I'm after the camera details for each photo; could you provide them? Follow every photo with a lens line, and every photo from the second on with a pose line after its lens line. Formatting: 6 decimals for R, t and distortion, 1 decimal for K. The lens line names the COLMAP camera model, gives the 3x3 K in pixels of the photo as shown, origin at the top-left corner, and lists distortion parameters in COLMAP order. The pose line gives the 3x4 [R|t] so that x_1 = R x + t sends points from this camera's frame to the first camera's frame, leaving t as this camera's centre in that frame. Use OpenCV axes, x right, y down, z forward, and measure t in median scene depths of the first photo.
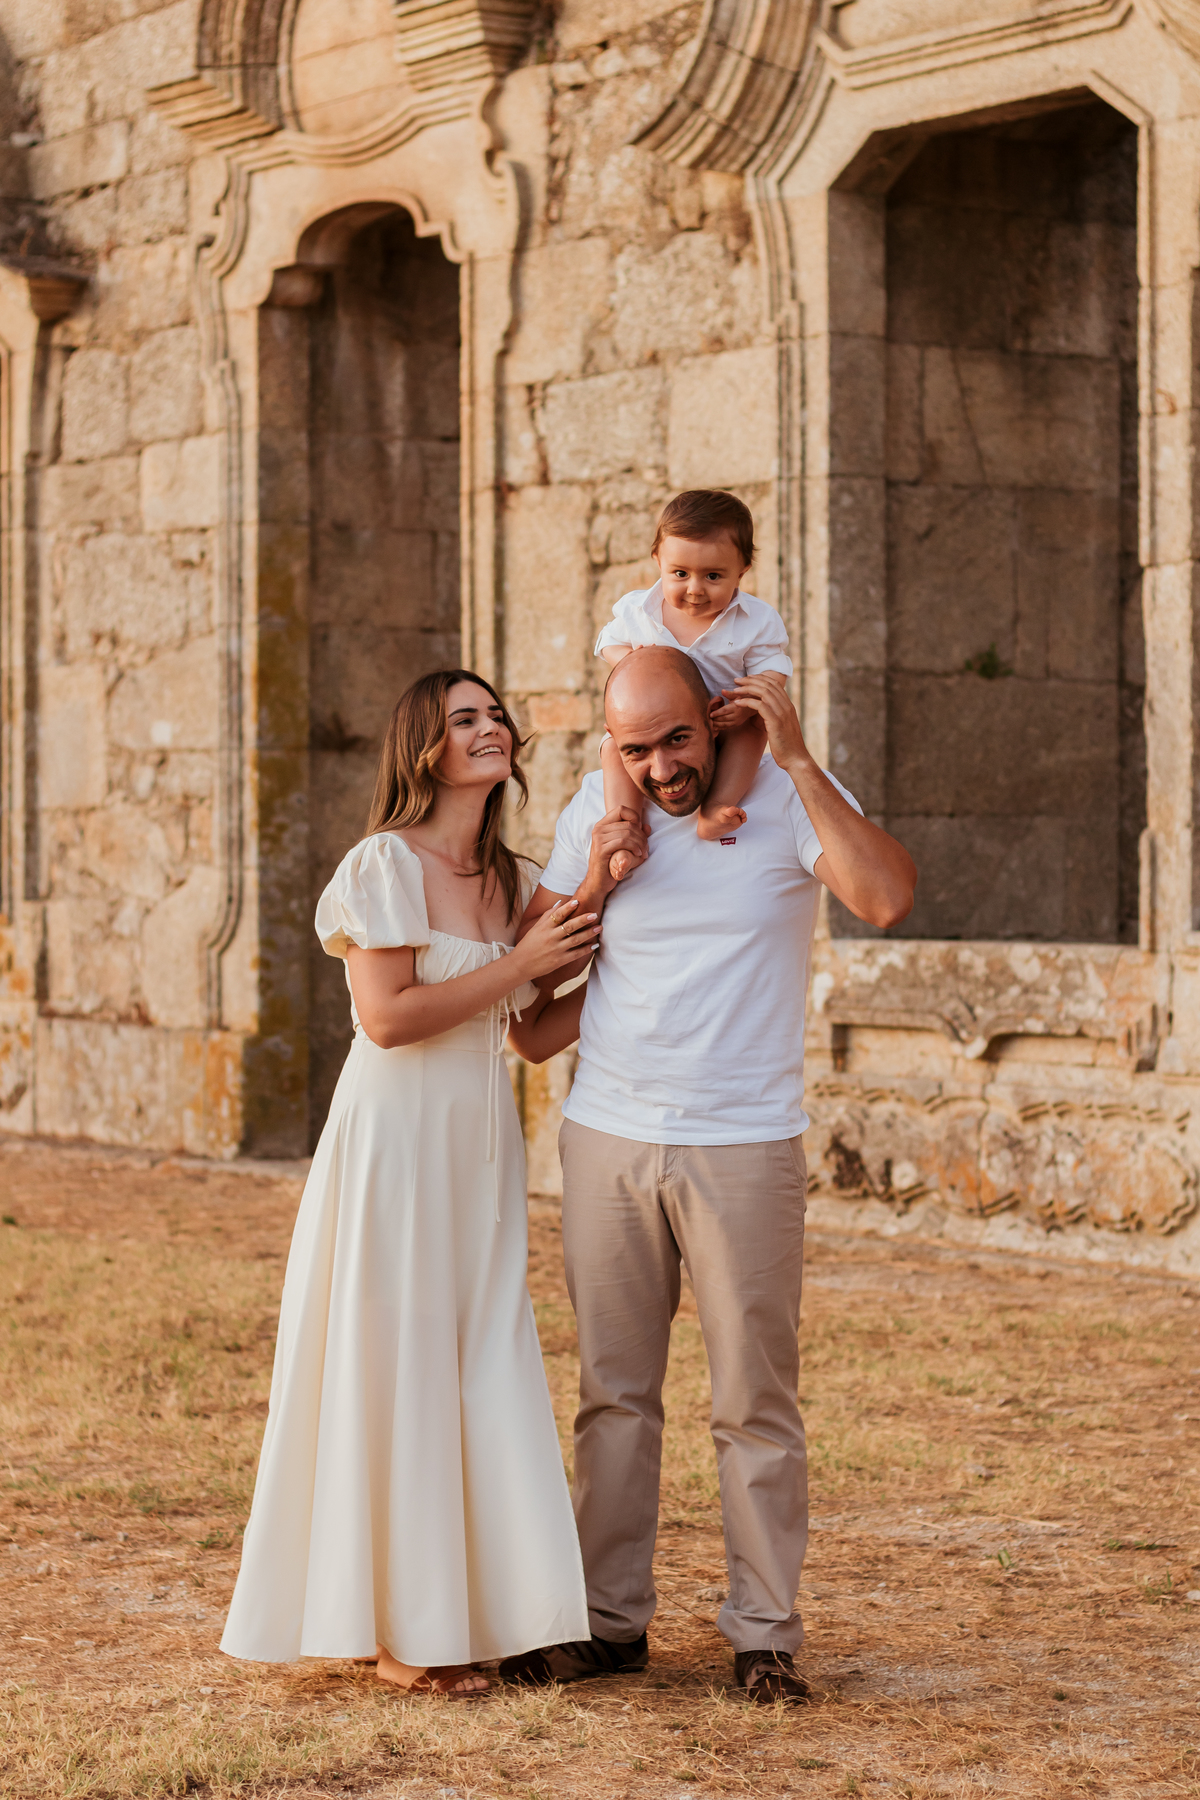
lens RADIAL K [[4248.2, 0, 600.0], [0, 4248.2, 900.0], [0, 0, 1]] dist [0.035808, -0.205718]
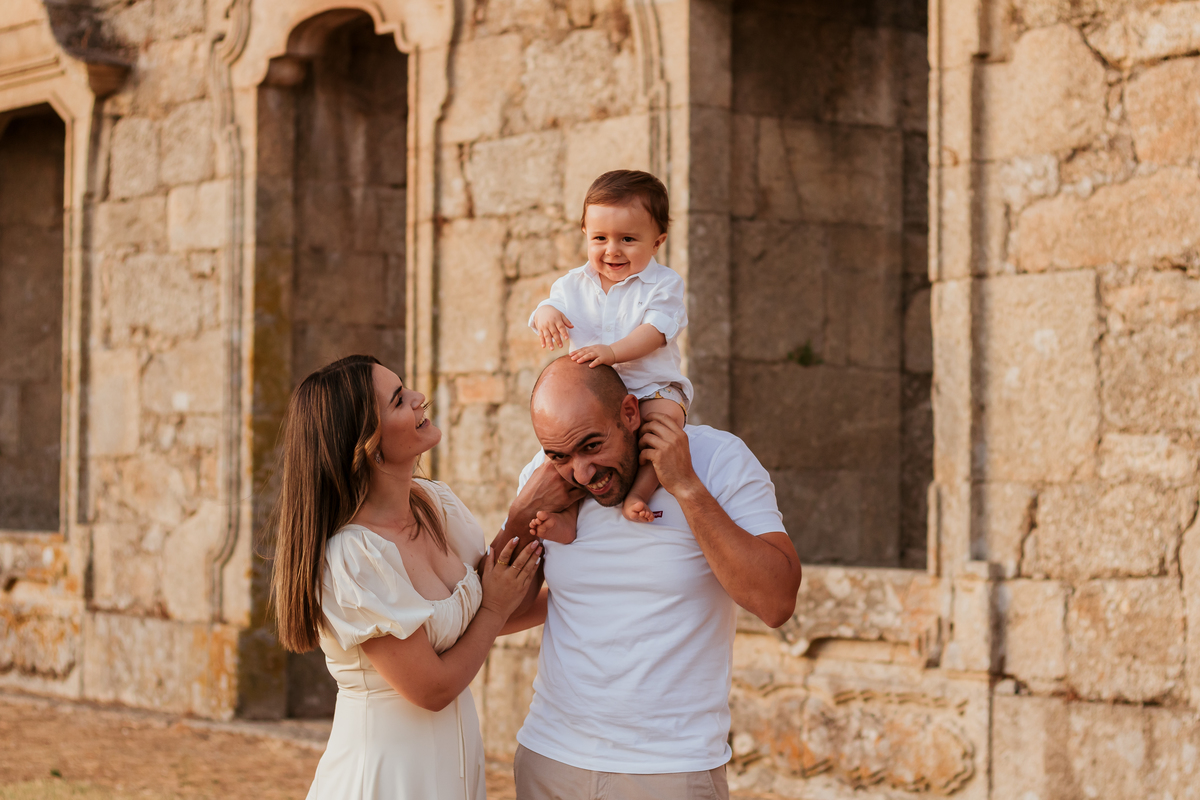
lens RADIAL K [[2832.1, 0, 600.0], [0, 2832.1, 400.0], [0, 0, 1]] dist [0.035808, -0.205718]
pose [[0.999114, 0.010060, 0.040859, -0.007617], [-0.008375, 0.999116, -0.041195, -0.003997], [-0.041237, 0.040817, 0.998315, 0.104383]]
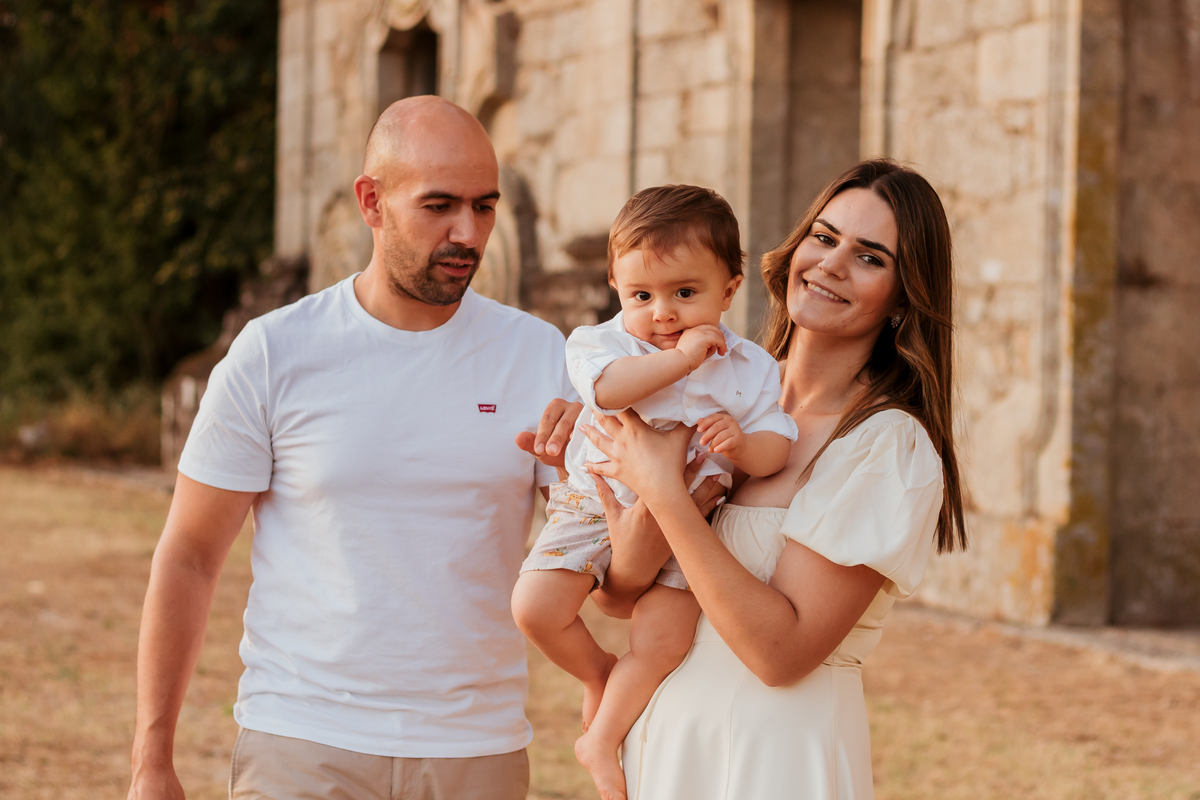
lens RADIAL K [[2782.4, 0, 600.0], [0, 2782.4, 400.0], [0, 0, 1]] dist [0.036940, -0.229387]
pose [[0.972556, 0.023404, -0.231488, -0.028209], [-0.022709, 0.999726, 0.005667, -0.004690], [0.231557, -0.000255, 0.972821, 0.211538]]
